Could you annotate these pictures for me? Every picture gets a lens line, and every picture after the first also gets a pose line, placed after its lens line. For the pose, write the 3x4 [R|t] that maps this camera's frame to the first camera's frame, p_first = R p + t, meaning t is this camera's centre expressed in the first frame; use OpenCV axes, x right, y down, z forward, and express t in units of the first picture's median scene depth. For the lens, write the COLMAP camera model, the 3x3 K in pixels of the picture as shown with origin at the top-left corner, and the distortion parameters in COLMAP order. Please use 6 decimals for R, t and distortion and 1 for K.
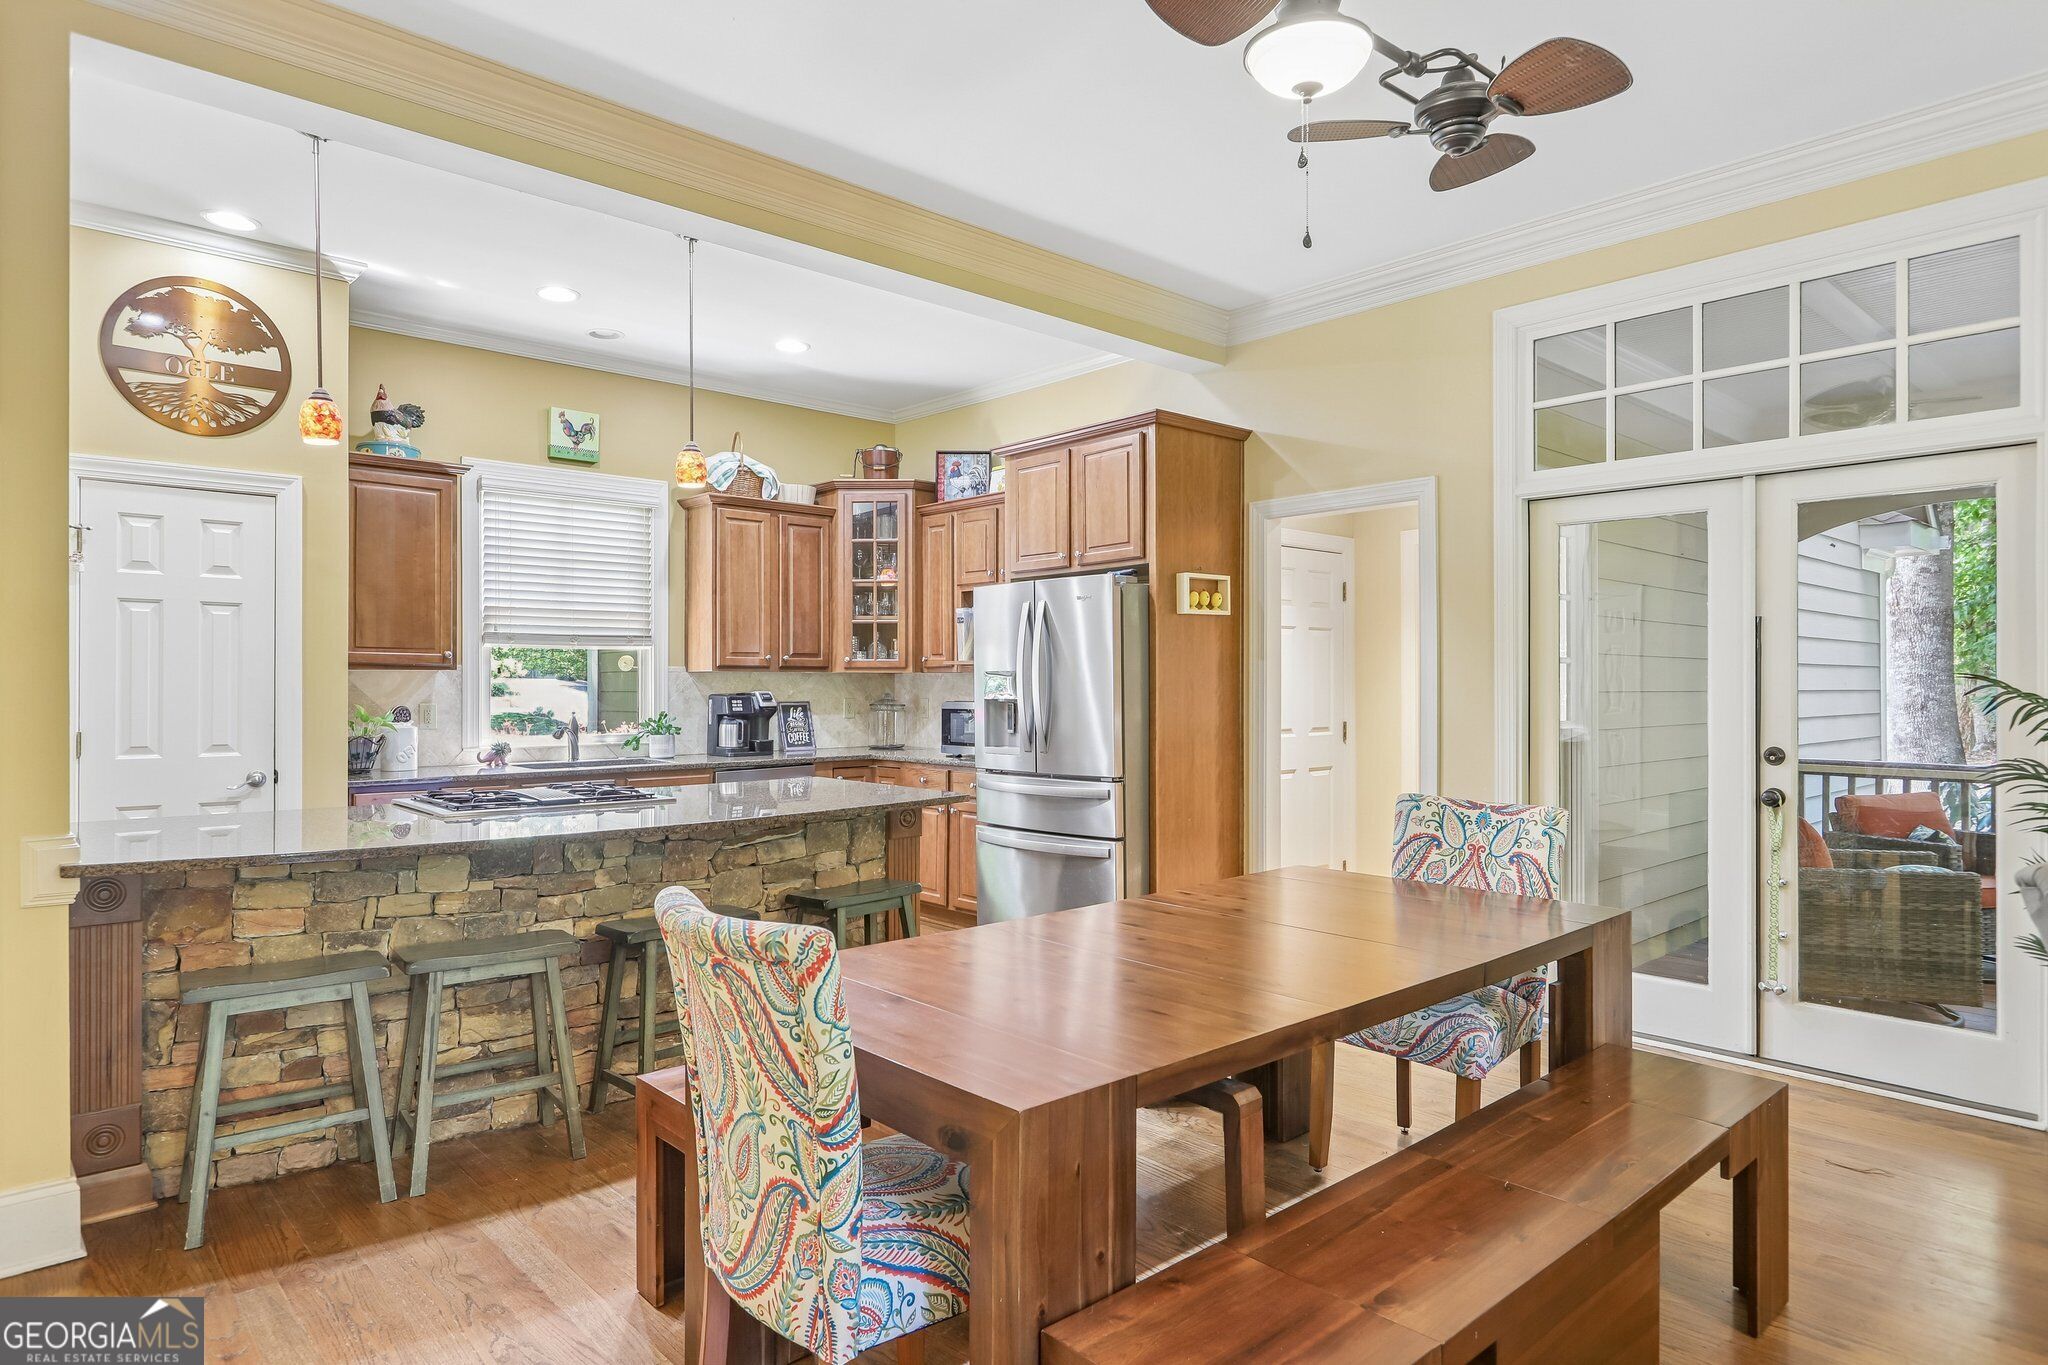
lens RADIAL K [[1175.1, 0, 1014.1], [0, 1175.1, 685.5], [0, 0, 1]] dist [-0.006247, 0.009125]
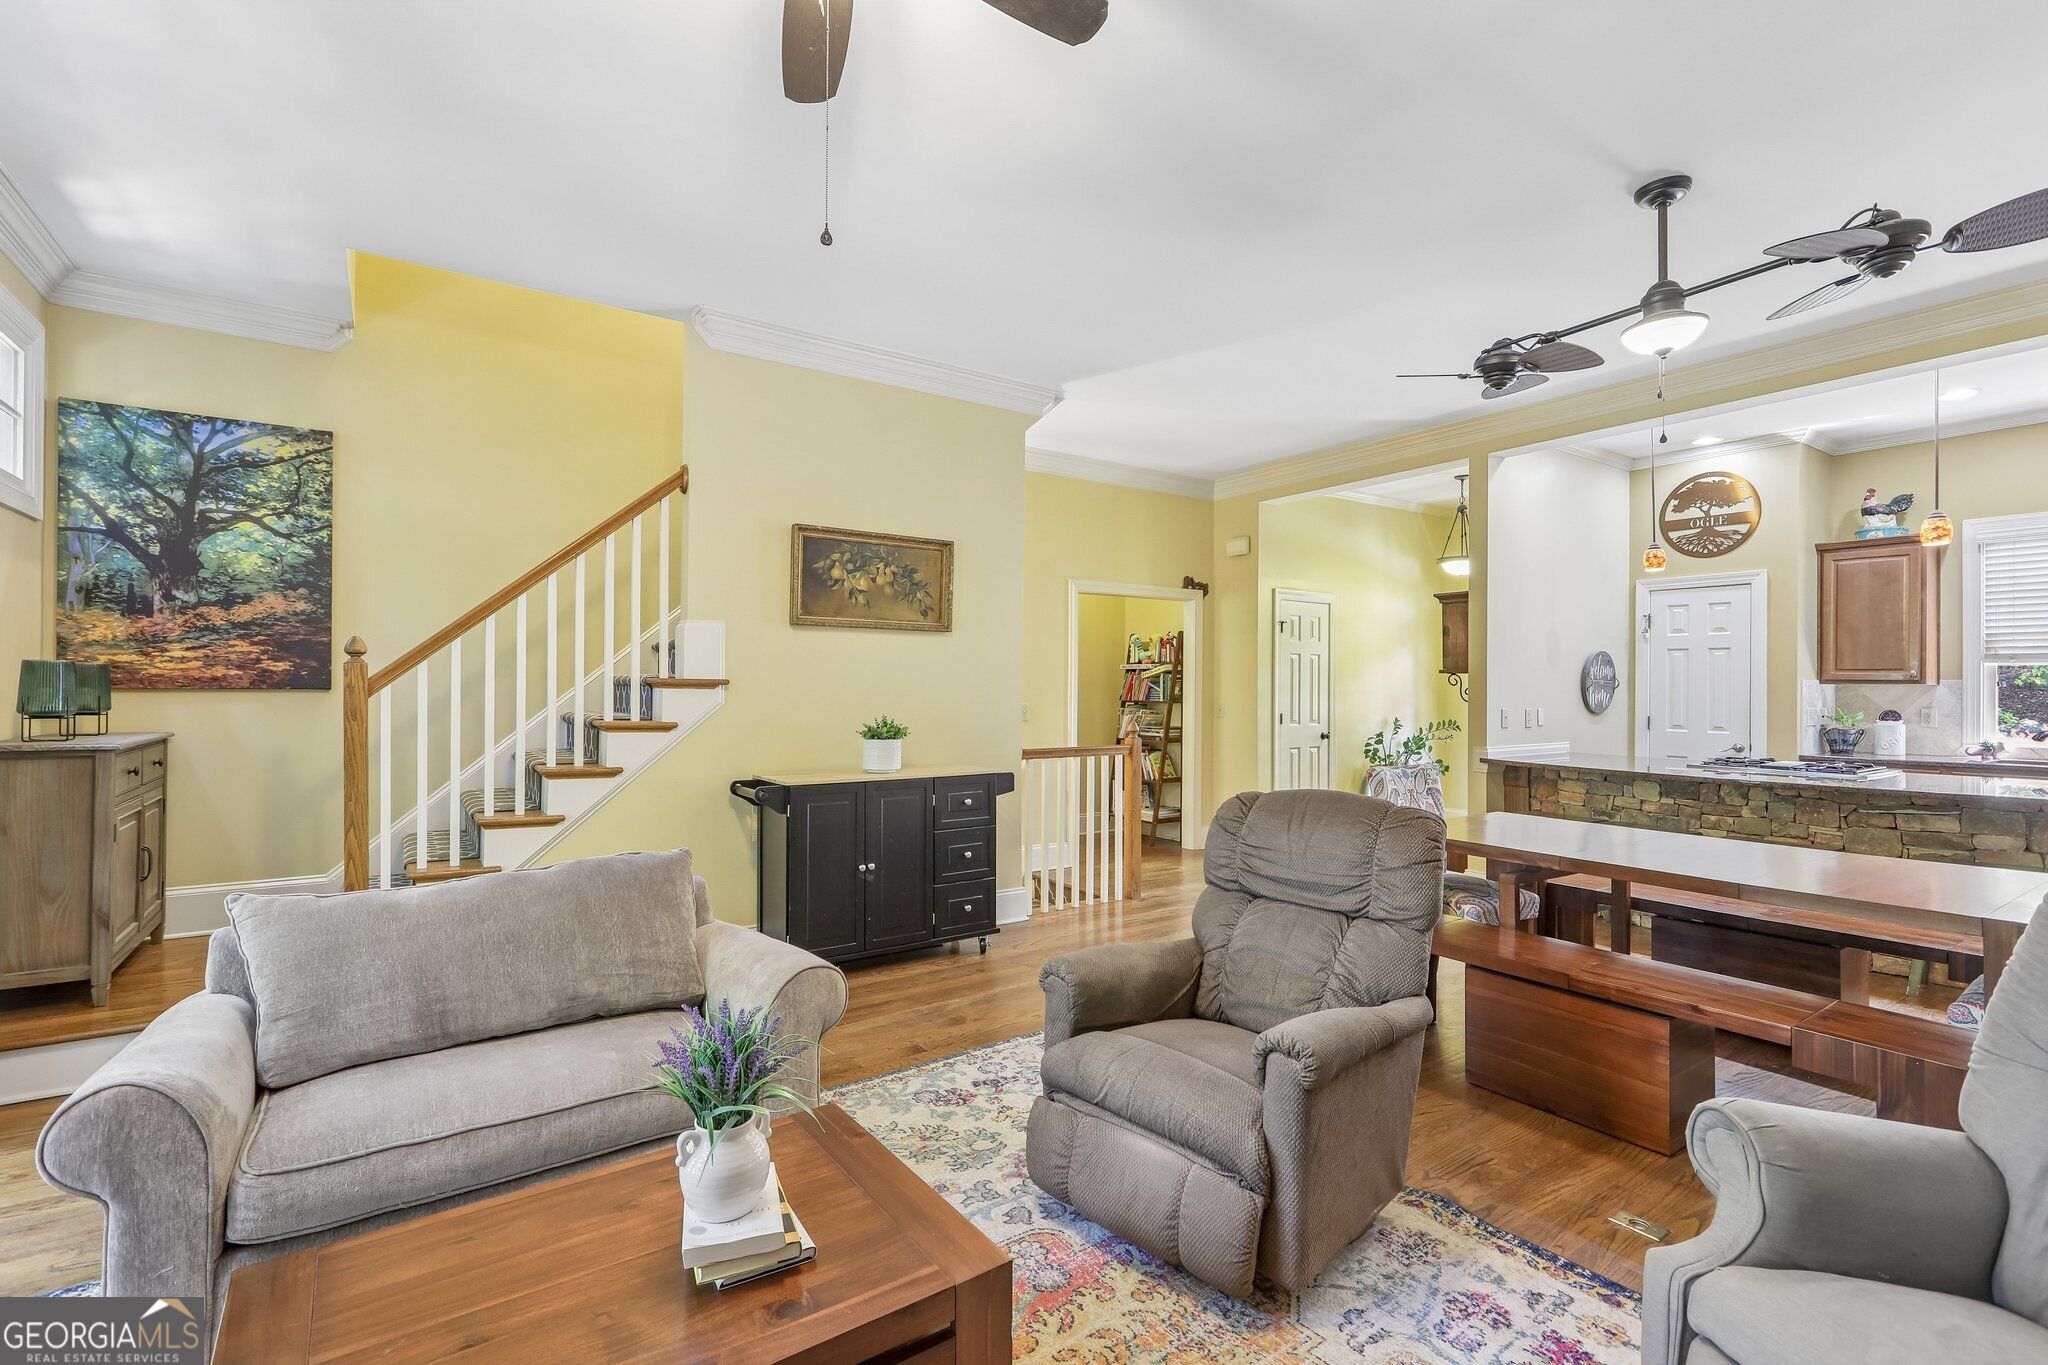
lens RADIAL K [[921.3, 0, 1016.7], [0, 921.3, 683.0], [0, 0, 1]] dist [-0.003571, 0.003153]
pose [[-0.135376, -0.004054, -0.990786, 0.774890], [-0.006039, 0.999976, -0.003266, -0.004928], [0.990776, 0.005542, -0.135398, 0.109746]]
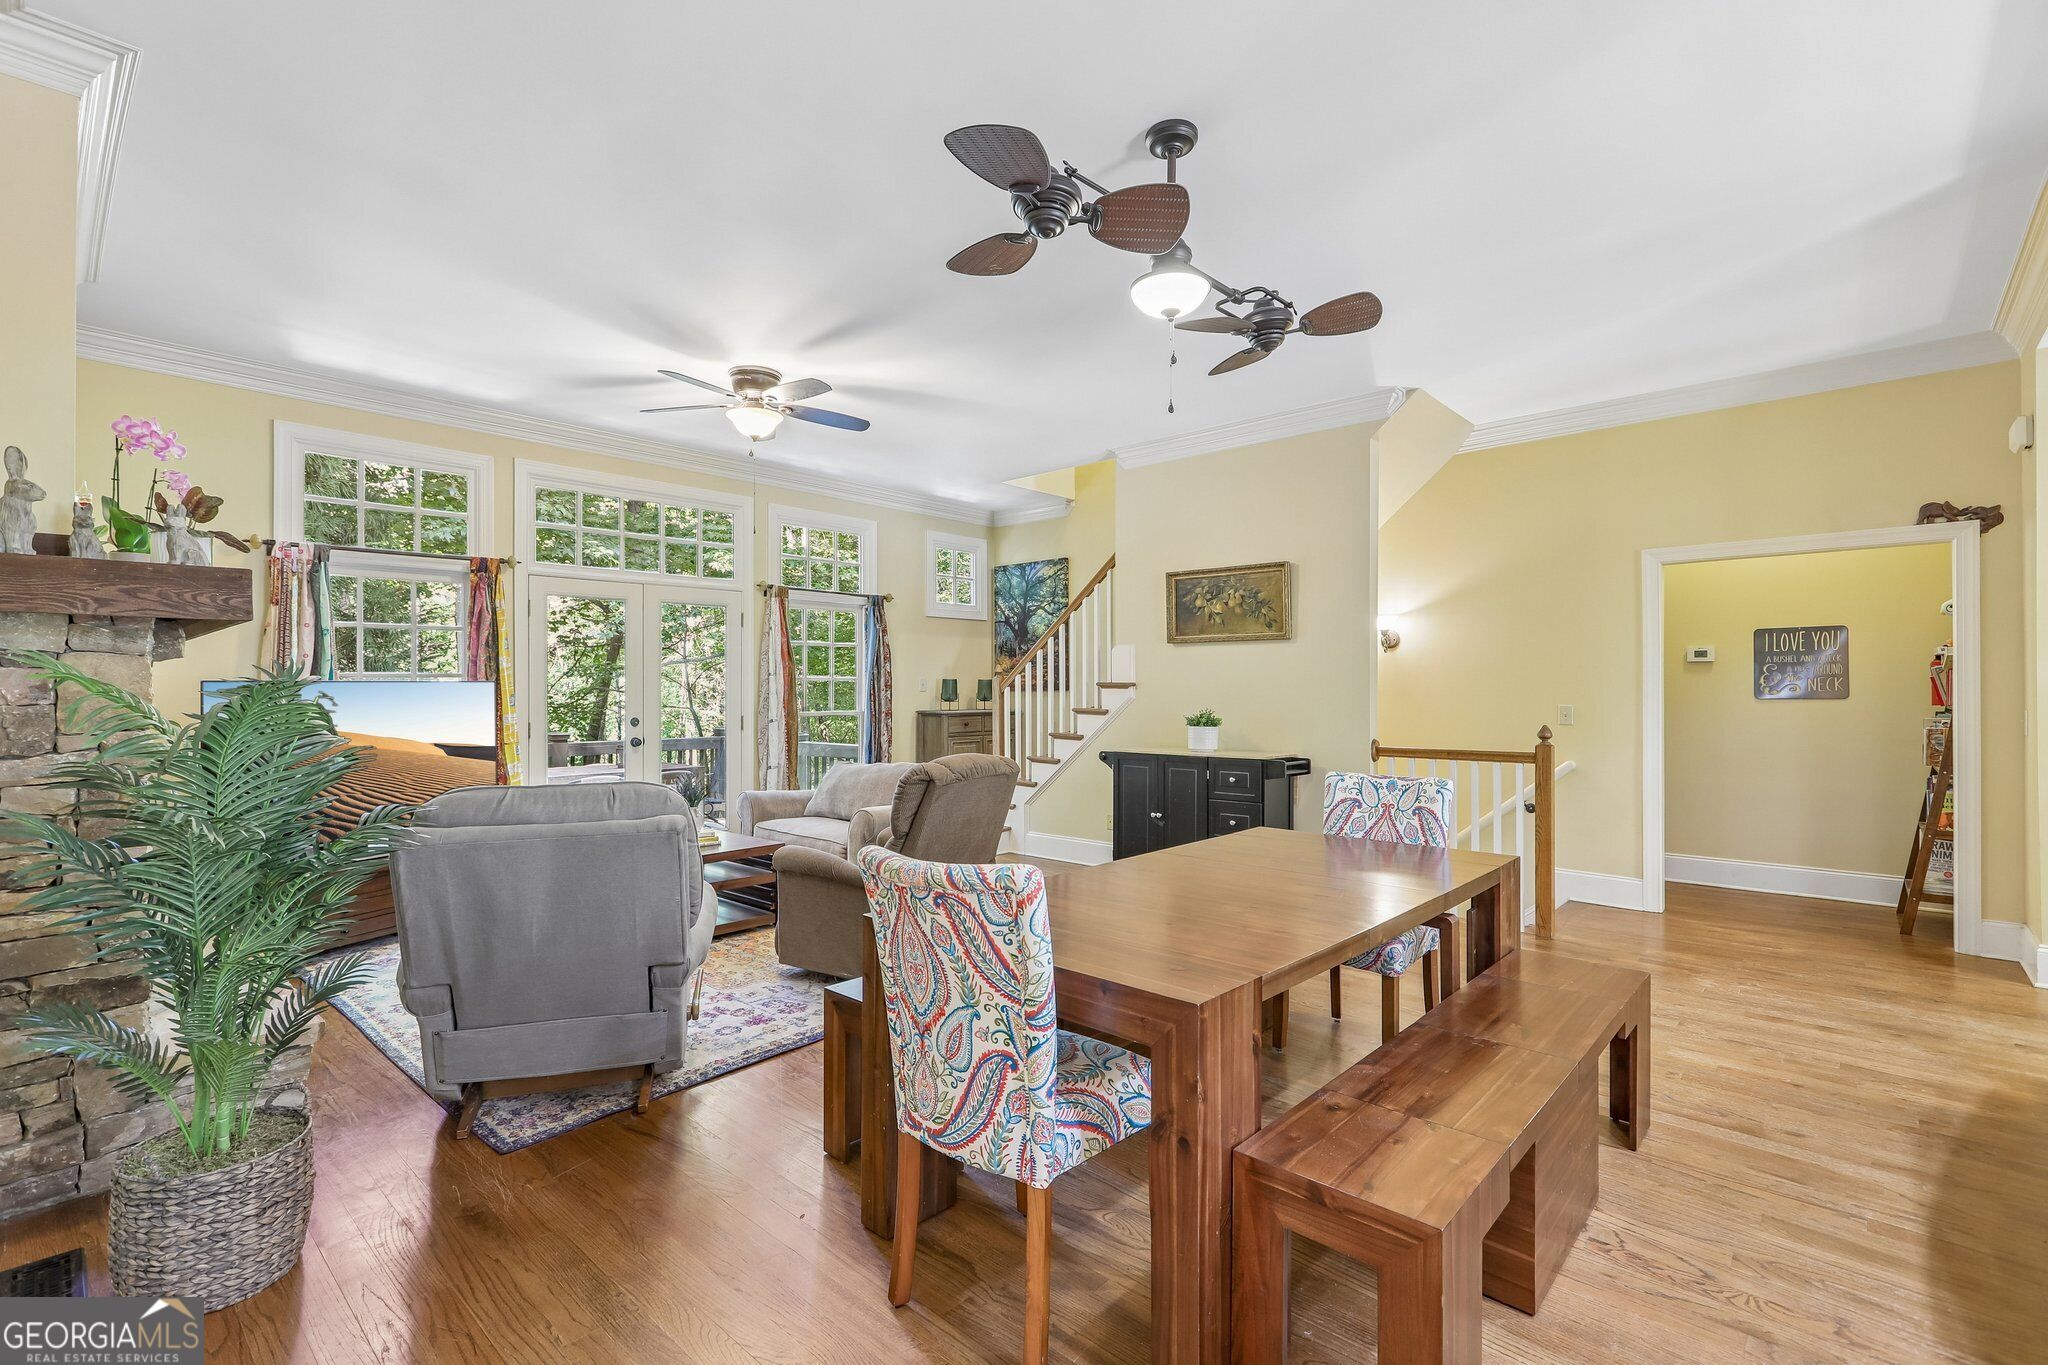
lens RADIAL K [[921.3, 0, 1017.0], [0, 921.3, 681.7], [0, 0, 1]] dist [-0.003571, 0.003153]
pose [[-0.995704, 0.002005, -0.092576, 0.258795], [0.002664, 0.999972, -0.006994, -0.002268], [0.092560, -0.007211, -0.995681, 1.000089]]
